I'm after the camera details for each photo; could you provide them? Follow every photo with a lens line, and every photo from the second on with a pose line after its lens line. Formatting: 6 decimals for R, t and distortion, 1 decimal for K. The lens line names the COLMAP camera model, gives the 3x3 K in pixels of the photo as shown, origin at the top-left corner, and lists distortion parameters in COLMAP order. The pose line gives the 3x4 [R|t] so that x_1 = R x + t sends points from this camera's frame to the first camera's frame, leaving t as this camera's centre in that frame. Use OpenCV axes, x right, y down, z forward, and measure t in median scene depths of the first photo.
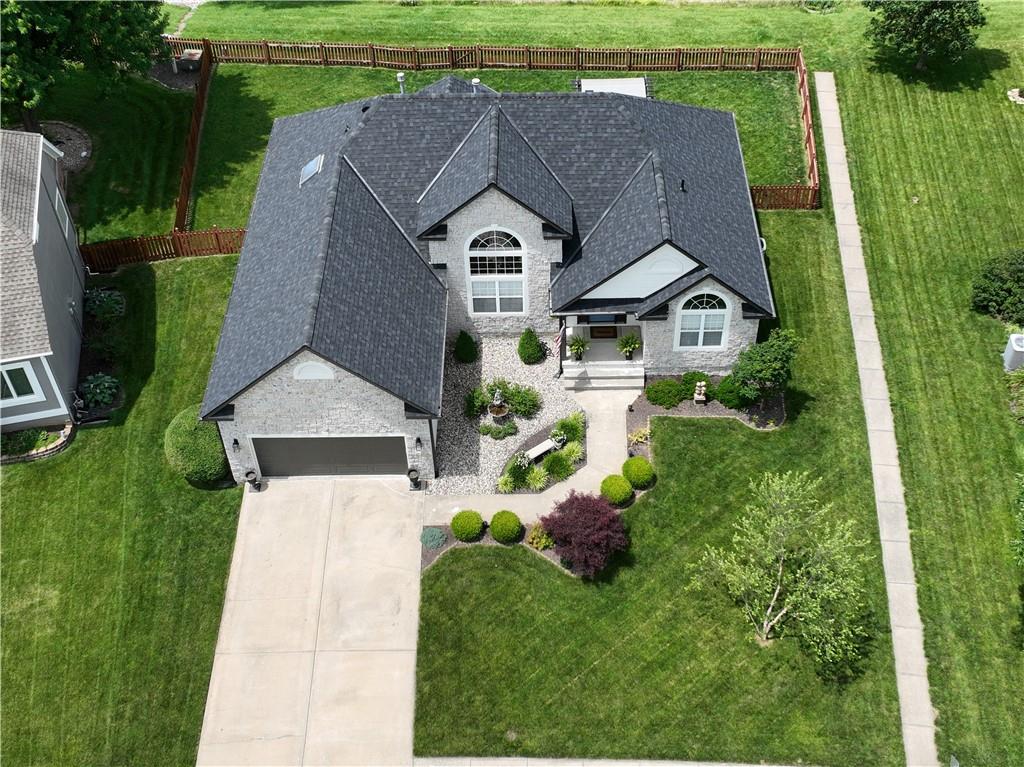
lens RADIAL K [[1225.2, 0, 512.4], [0, 1225.2, 379.4], [0, 0, 1]] dist [-0.023273, 0.000000]
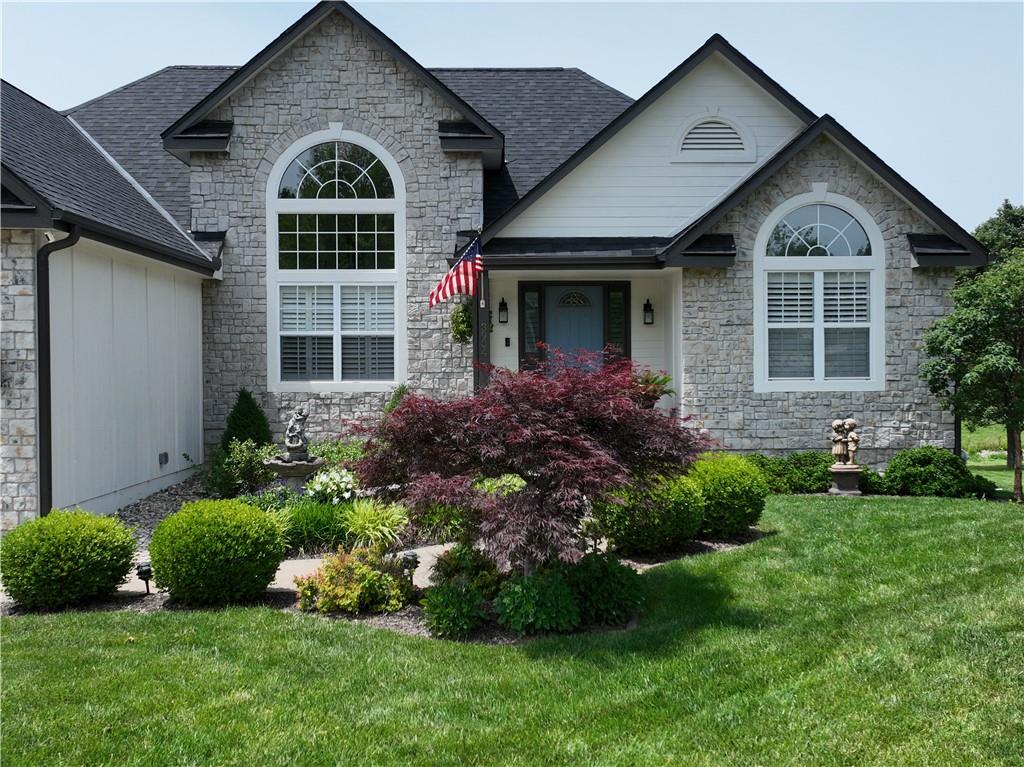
lens RADIAL K [[1106.8, 0, 520.1], [0, 1106.8, 386.6], [0, 0, 1]] dist [0.006282, 0.000000]
pose [[0.999440, 0.021414, 0.025699, 0.045176], [0.002968, 0.708447, -0.705758, 0.234554], [-0.033320, 0.705439, 0.707987, 0.750697]]
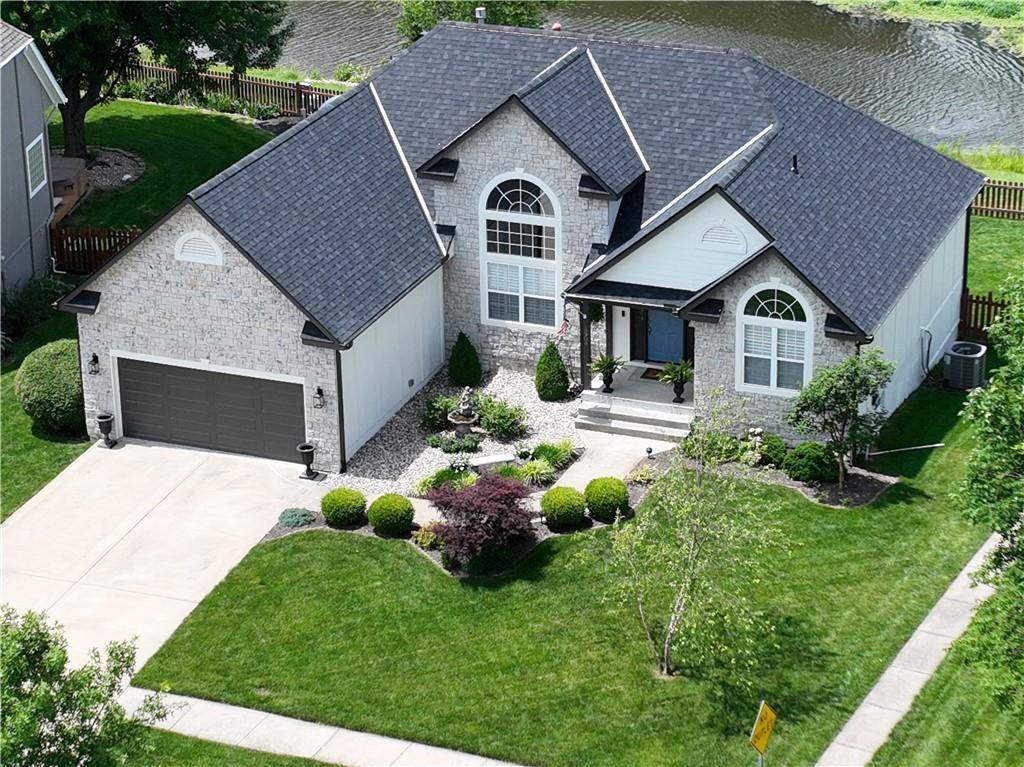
lens RADIAL K [[2604.9, 0, 511.5], [0, 2604.9, 384.2], [0, 0, 1]] dist [-0.025279, 0.000000]
pose [[0.931039, 0.152270, -0.331633, 0.494372], [-0.267176, 0.903447, -0.335261, 0.489031], [0.248563, 0.400745, 0.881827, -0.291573]]
